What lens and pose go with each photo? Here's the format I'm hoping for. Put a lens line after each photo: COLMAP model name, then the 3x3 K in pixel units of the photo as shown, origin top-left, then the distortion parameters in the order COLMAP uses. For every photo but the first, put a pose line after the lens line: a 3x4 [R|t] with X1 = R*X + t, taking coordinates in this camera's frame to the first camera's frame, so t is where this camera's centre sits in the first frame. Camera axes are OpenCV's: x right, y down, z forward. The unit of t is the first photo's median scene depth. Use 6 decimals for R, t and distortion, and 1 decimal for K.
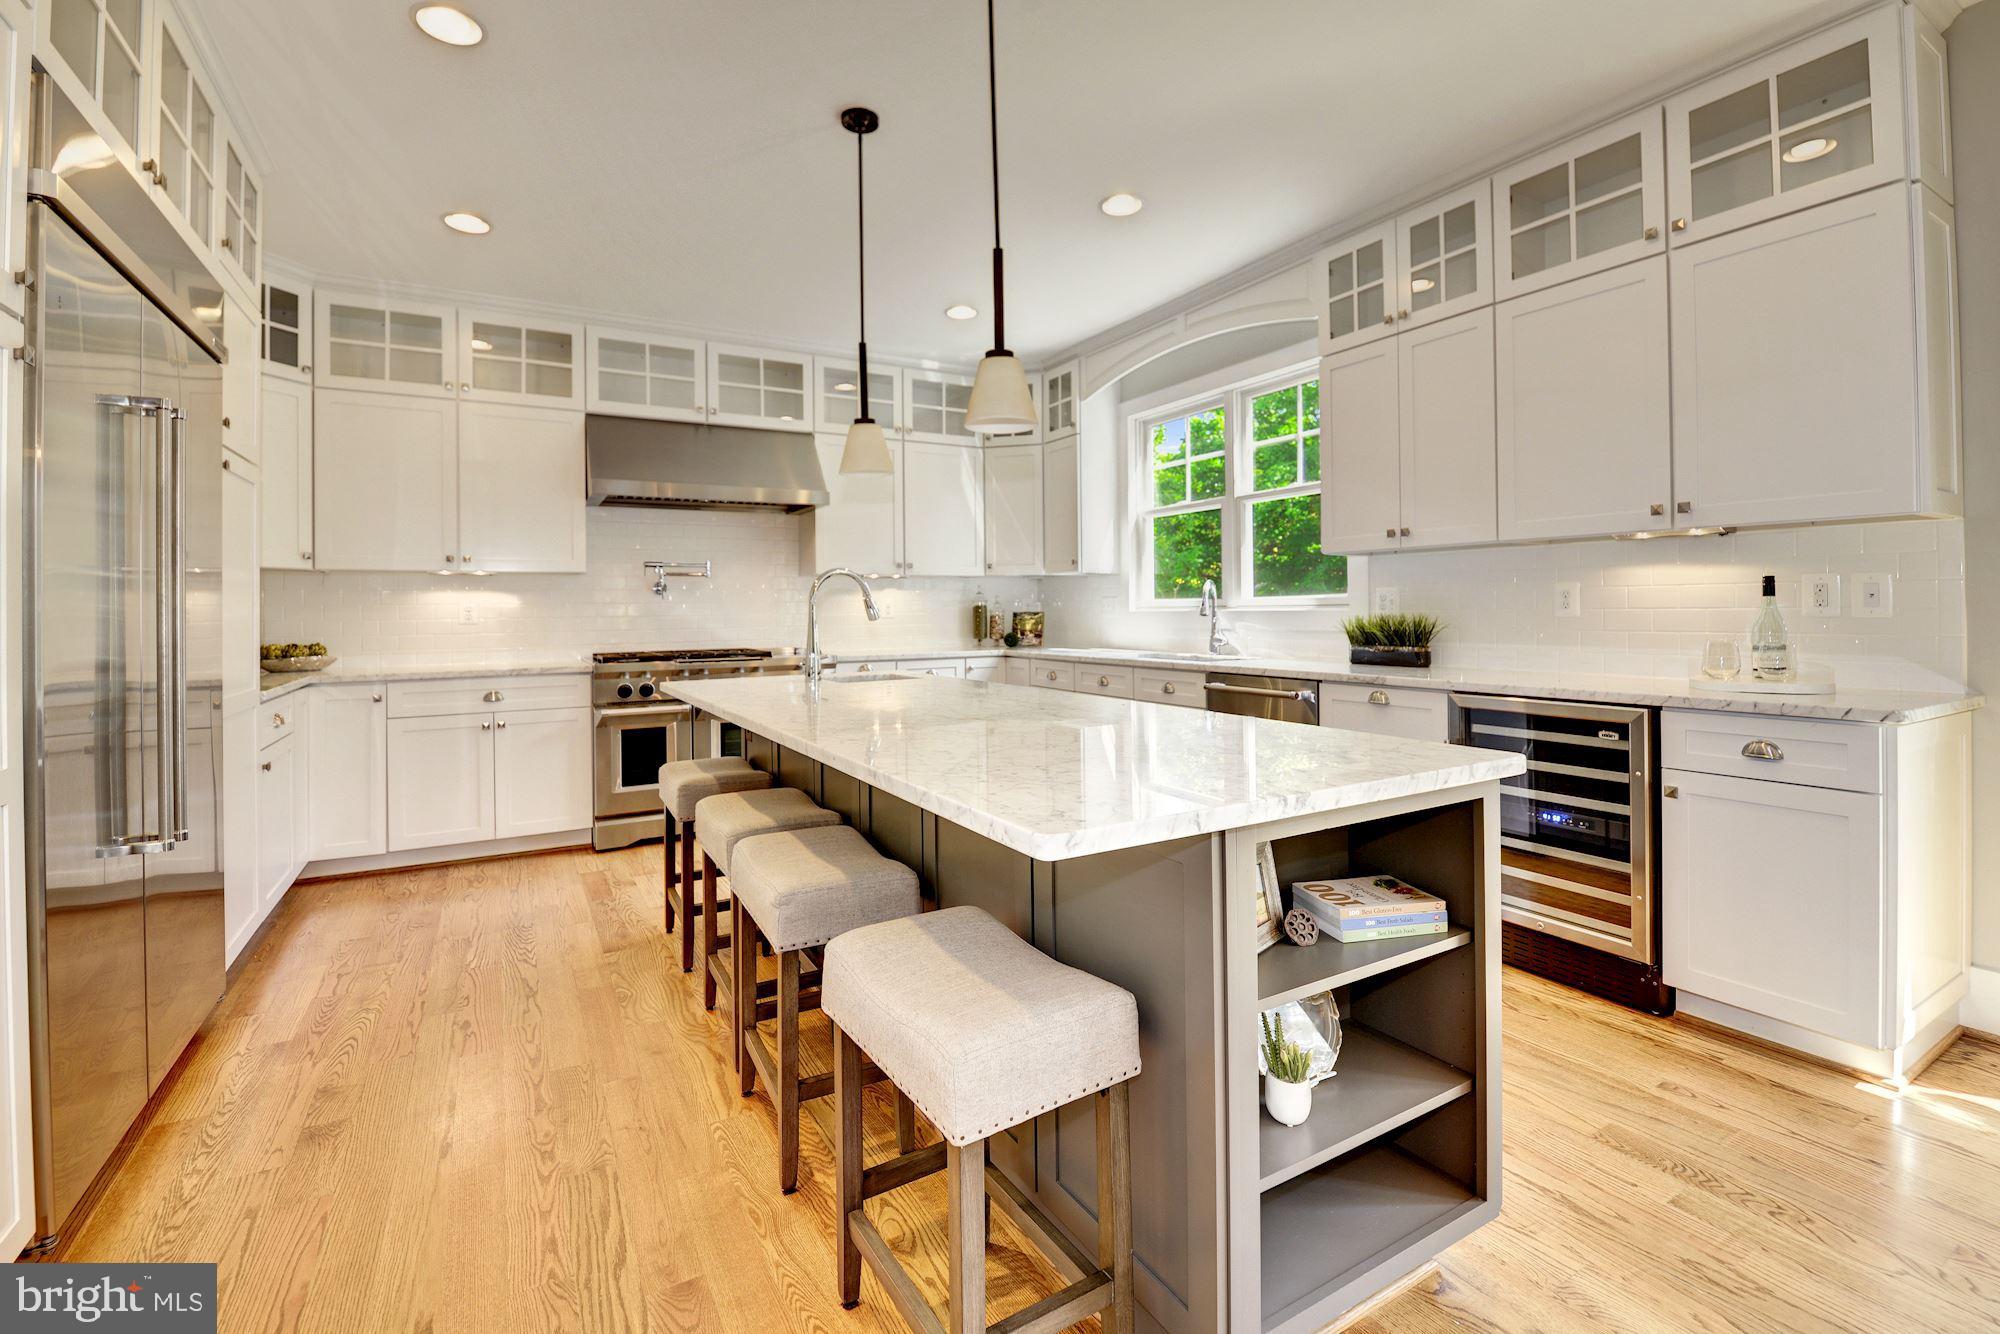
lens RADIAL K [[877.1, 0, 1012.8], [0, 877.1, 601.9], [0, 0, 1]] dist [-0.001233, -0.005334]
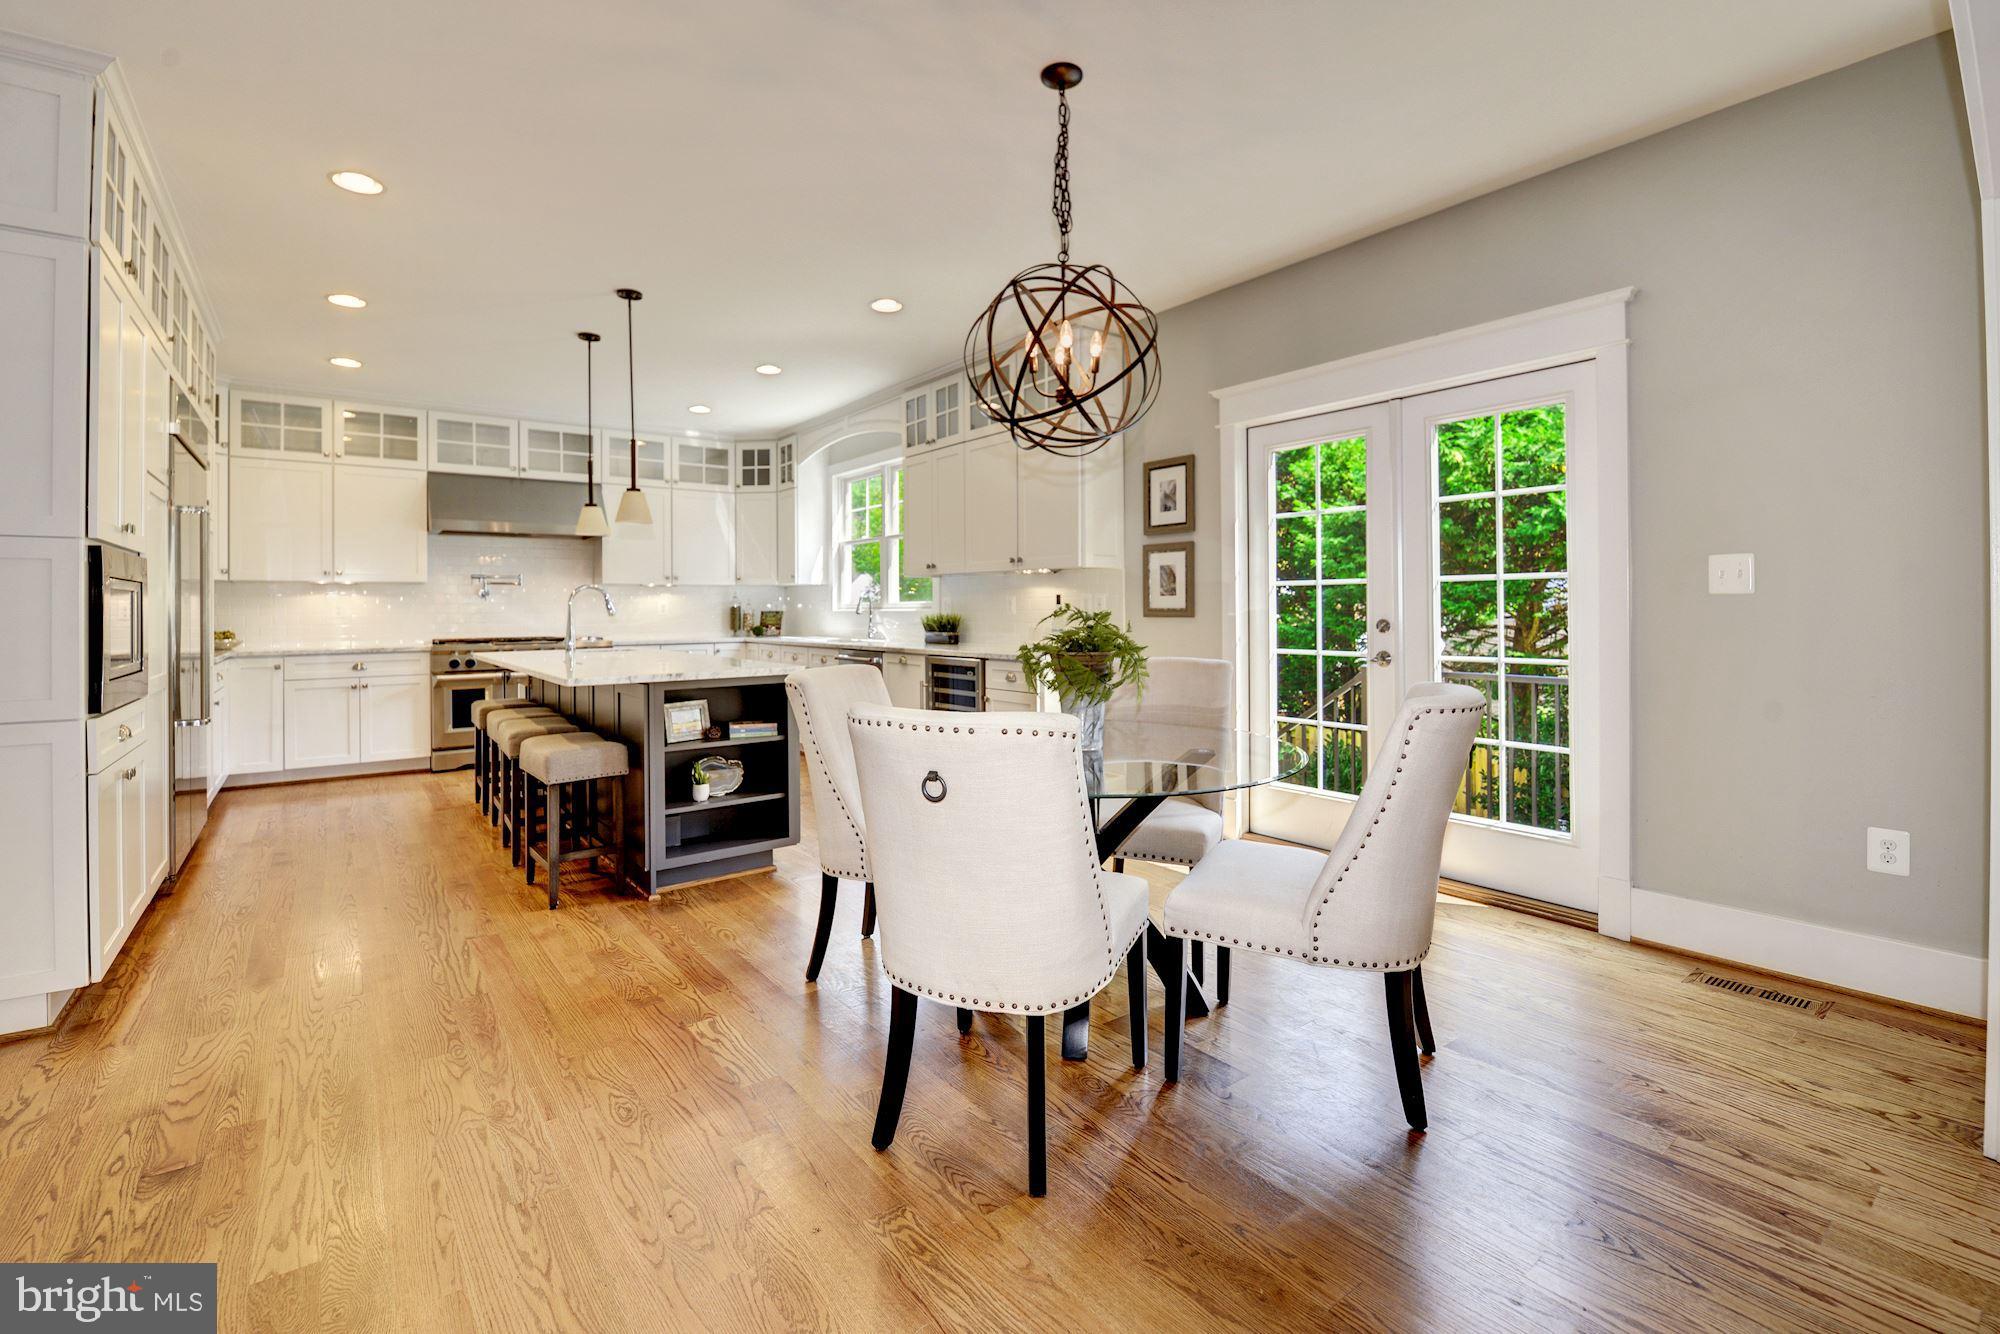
lens RADIAL K [[877.1, 0, 1008.9], [0, 877.1, 601.7], [0, 0, 1]] dist [-0.001233, -0.005334]
pose [[0.992024, 0.004914, 0.125951, 0.287983], [-0.005067, 0.999987, 0.000897, -0.008391], [-0.125945, -0.001528, 0.992036, -0.563247]]
